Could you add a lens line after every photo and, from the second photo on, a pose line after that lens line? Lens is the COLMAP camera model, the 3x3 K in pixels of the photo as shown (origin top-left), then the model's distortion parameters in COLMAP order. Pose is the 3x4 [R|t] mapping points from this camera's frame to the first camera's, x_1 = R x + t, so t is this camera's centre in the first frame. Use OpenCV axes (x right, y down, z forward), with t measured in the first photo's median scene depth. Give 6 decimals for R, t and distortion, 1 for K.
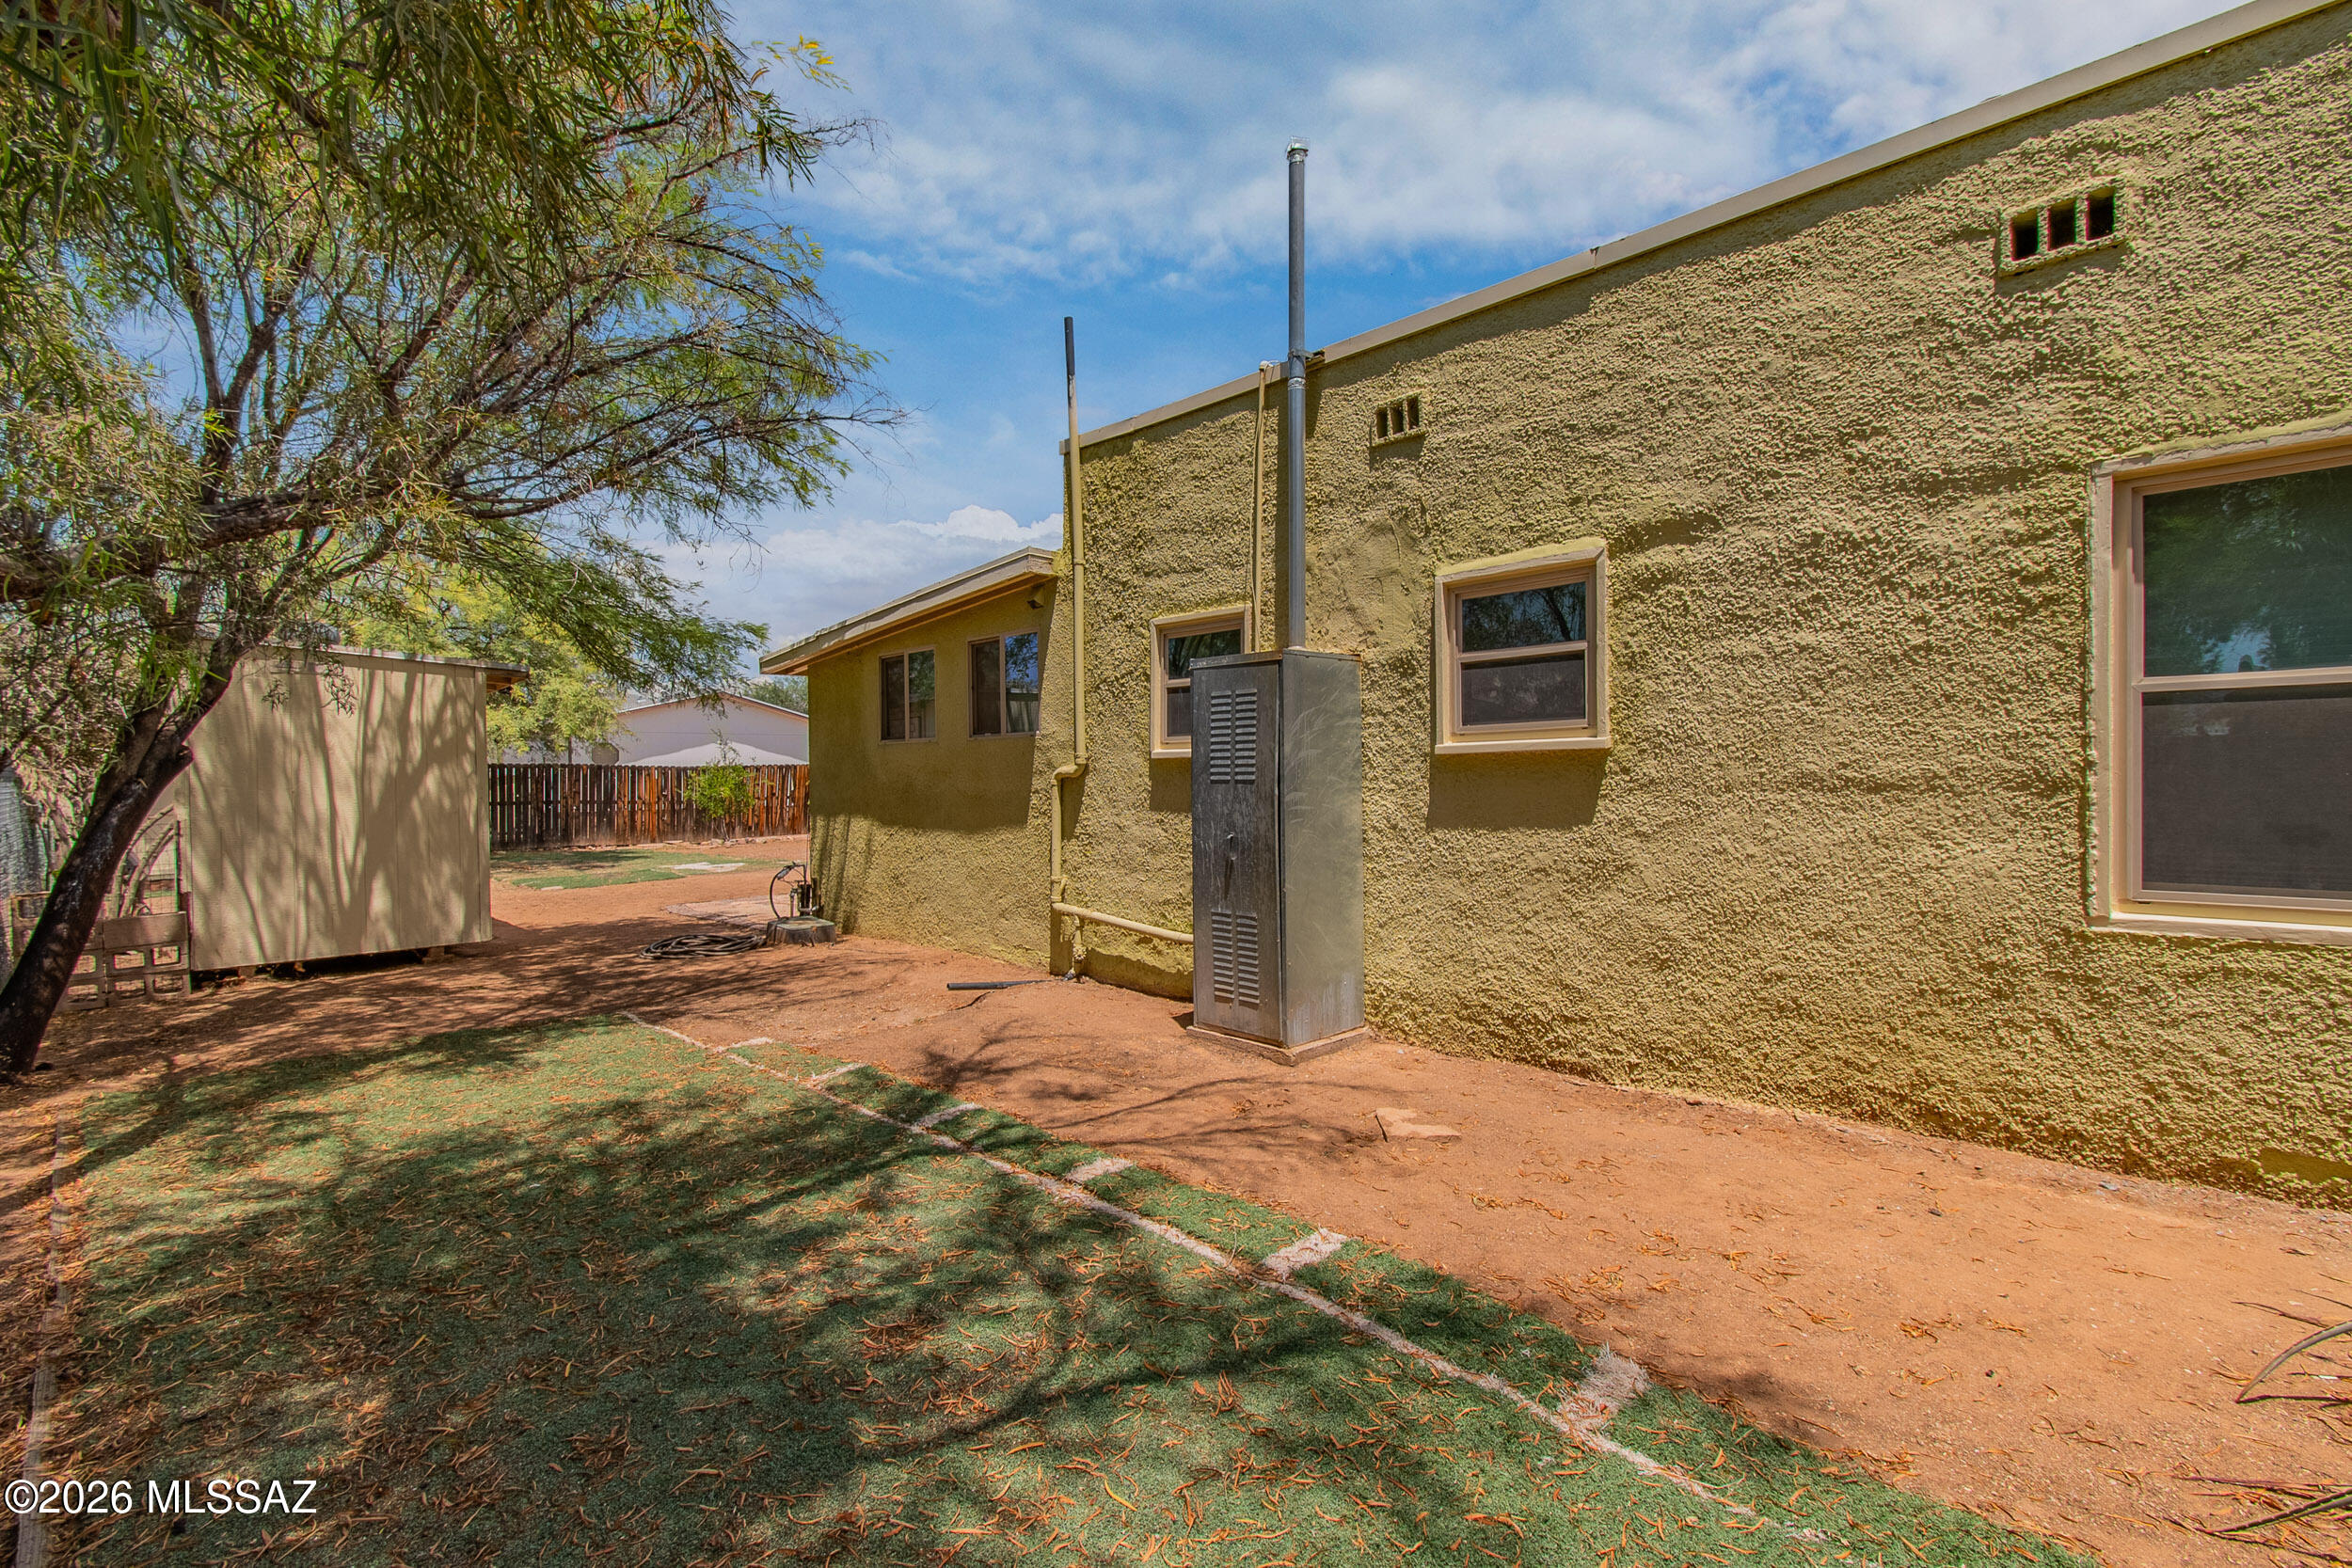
lens RADIAL K [[1076.5, 0, 1174.3], [0, 1076.5, 791.4], [0, 0, 1]] dist [0.001287, 0.000086]
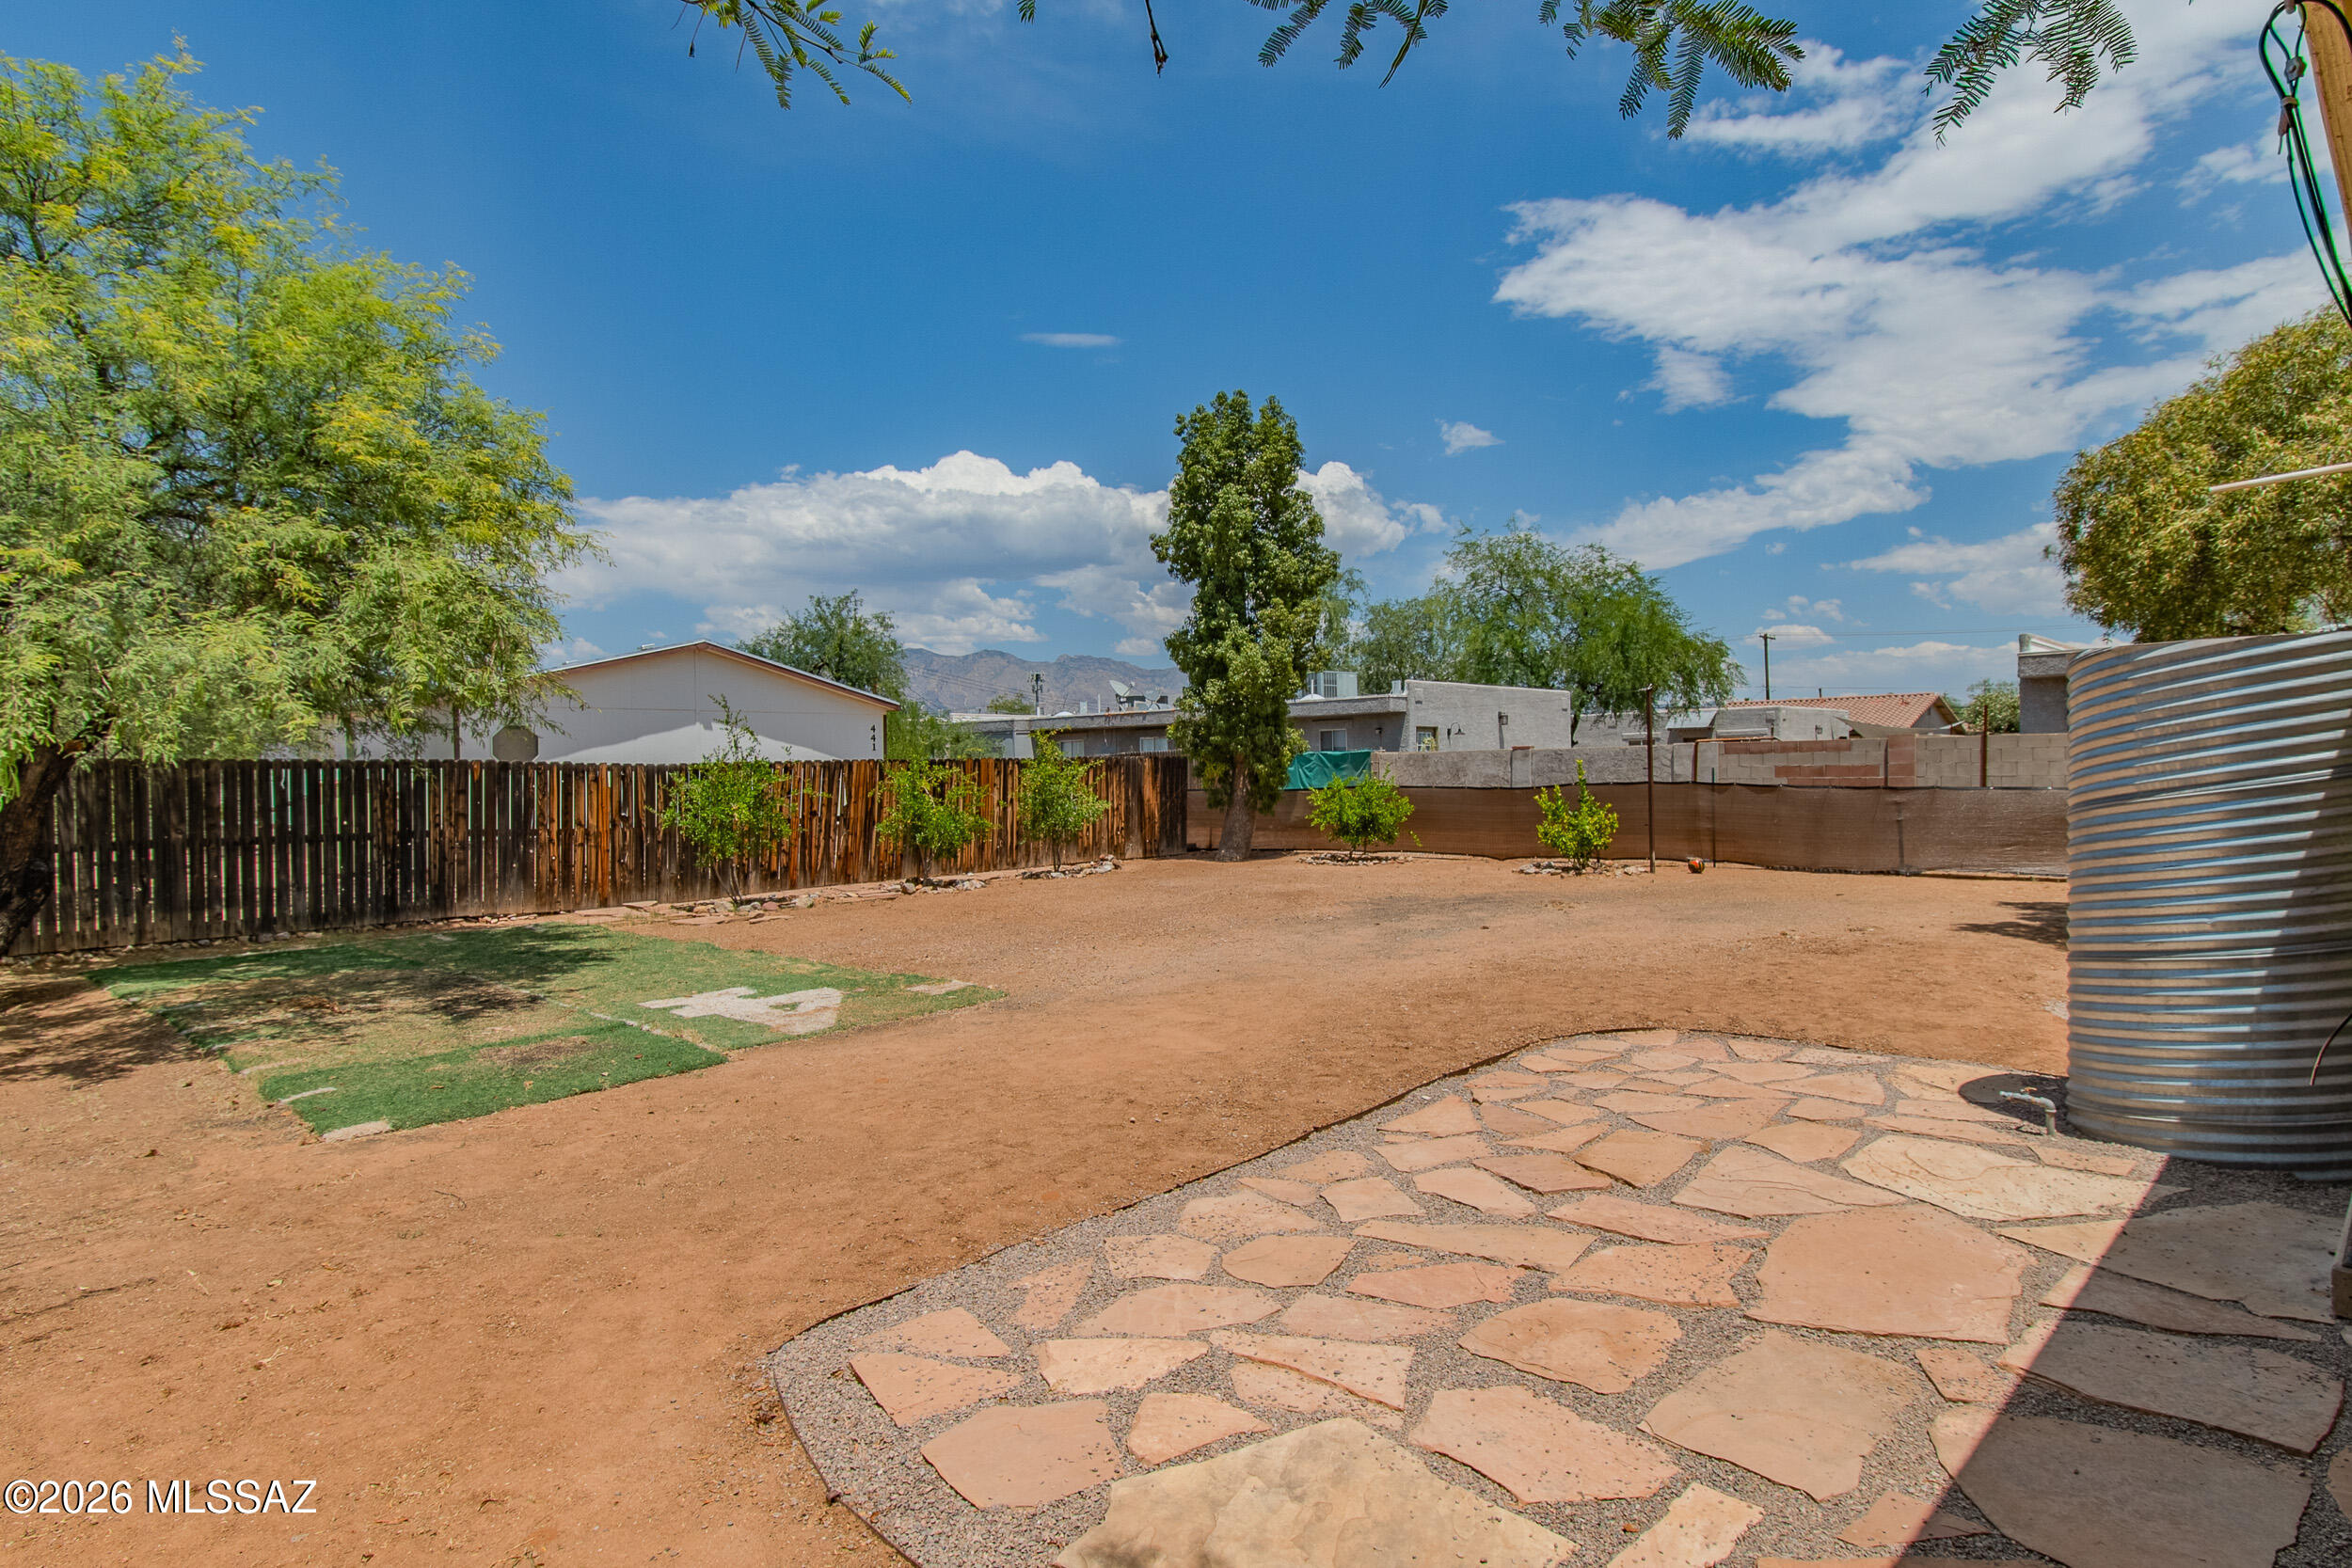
lens RADIAL K [[1271.7, 0, 1179.0], [0, 1271.7, 770.7], [0, 0, 1]] dist [-0.001555, -0.000054]
pose [[0.999941, -0.005208, -0.009561, -0.191321], [0.005038, 0.999830, -0.017763, -0.007538], [0.009652, 0.017713, 0.999797, 0.368401]]
